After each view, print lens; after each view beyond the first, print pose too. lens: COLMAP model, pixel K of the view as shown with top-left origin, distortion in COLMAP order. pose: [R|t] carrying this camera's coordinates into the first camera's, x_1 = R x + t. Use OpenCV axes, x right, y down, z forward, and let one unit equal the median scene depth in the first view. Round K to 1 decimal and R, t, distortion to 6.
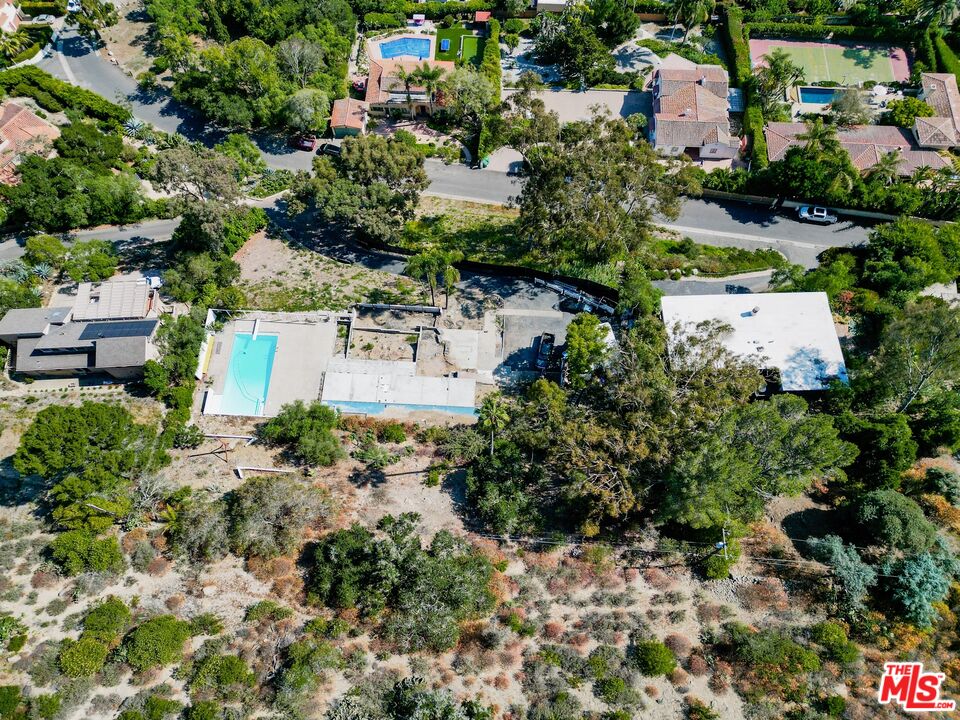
lens RADIAL K [[670.1, 0, 480.0], [0, 670.1, 360.0], [0, 0, 1]] dist [0.080721, -0.082048]
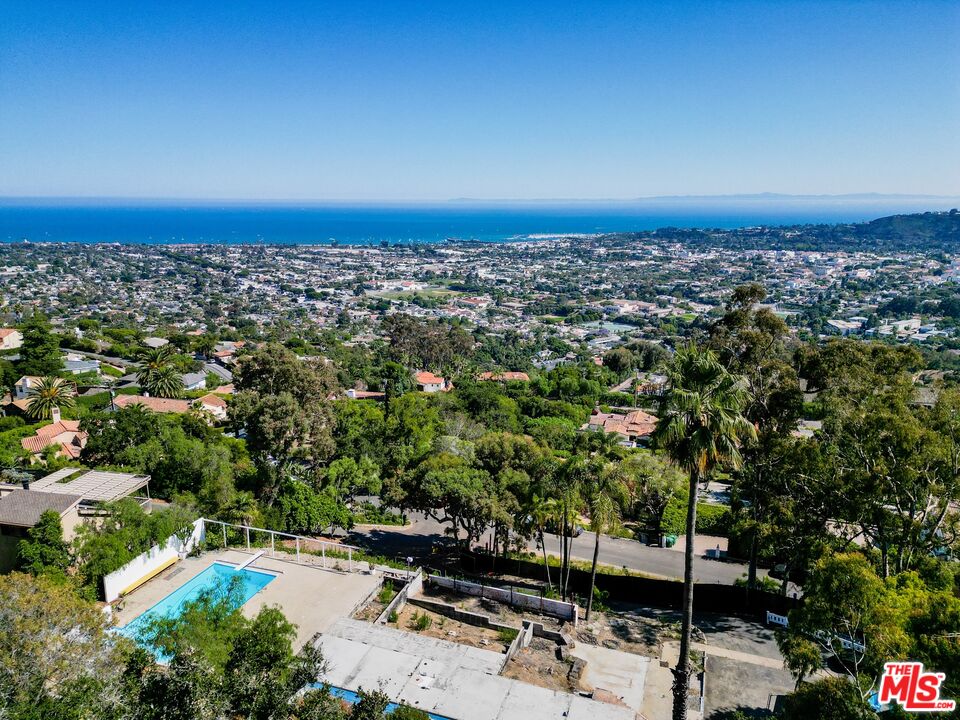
lens RADIAL K [[670.1, 0, 480.0], [0, 670.1, 360.0], [0, 0, 1]] dist [0.080721, -0.082048]
pose [[0.957855, 0.065929, -0.279585, 0.004192], [-0.266119, 0.570095, -0.777285, 0.217048], [0.108144, 0.818929, 0.563613, 0.482740]]
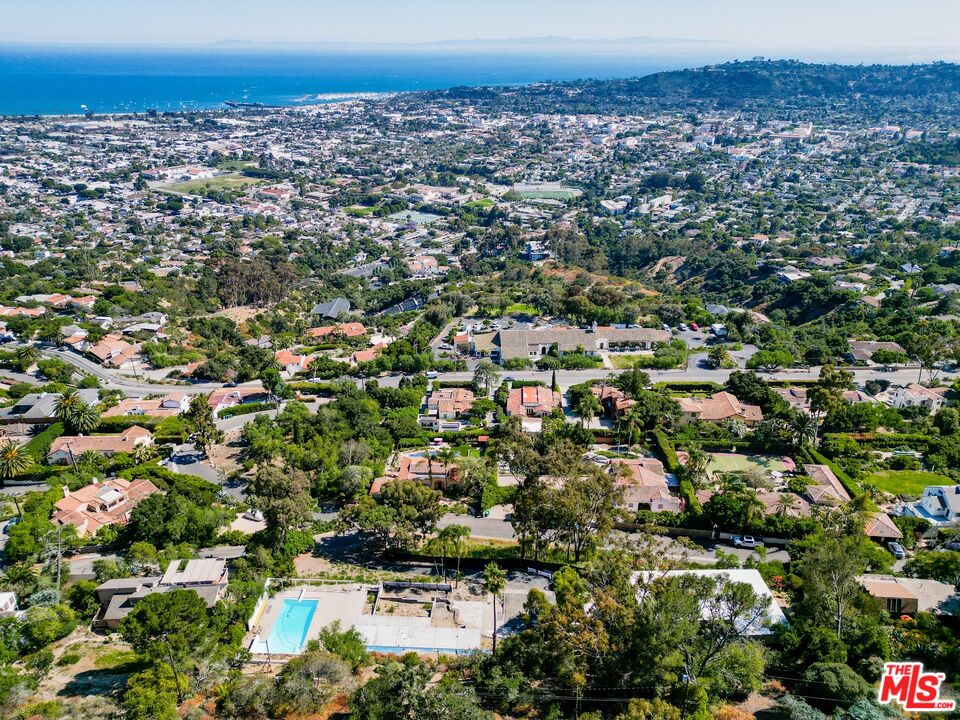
lens RADIAL K [[670.1, 0, 480.0], [0, 670.1, 360.0], [0, 0, 1]] dist [0.080721, -0.082048]
pose [[0.999994, -0.002464, 0.002420, -0.008328], [0.003453, 0.733303, -0.679893, 0.414350], [-0.000099, 0.679898, 0.733307, -0.168429]]
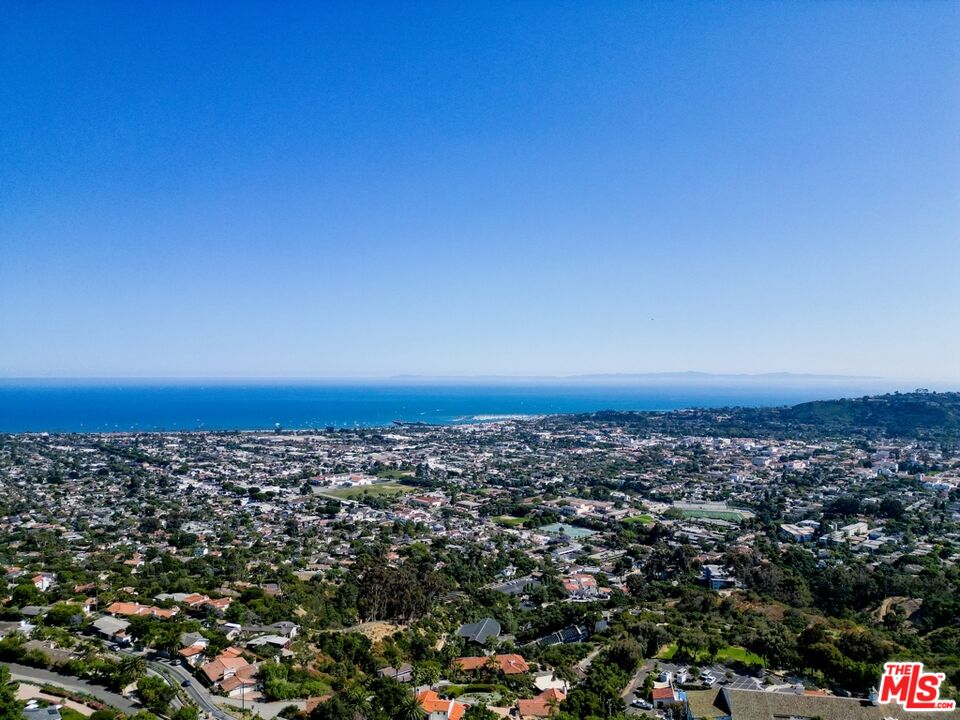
lens RADIAL K [[670.1, 0, 480.0], [0, 670.1, 360.0], [0, 0, 1]] dist [0.080721, -0.082048]
pose [[0.979195, -0.003586, -0.202890, -0.203828], [-0.188543, 0.353587, -0.916203, 0.062898], [0.075025, 0.935395, 0.345554, 0.143924]]
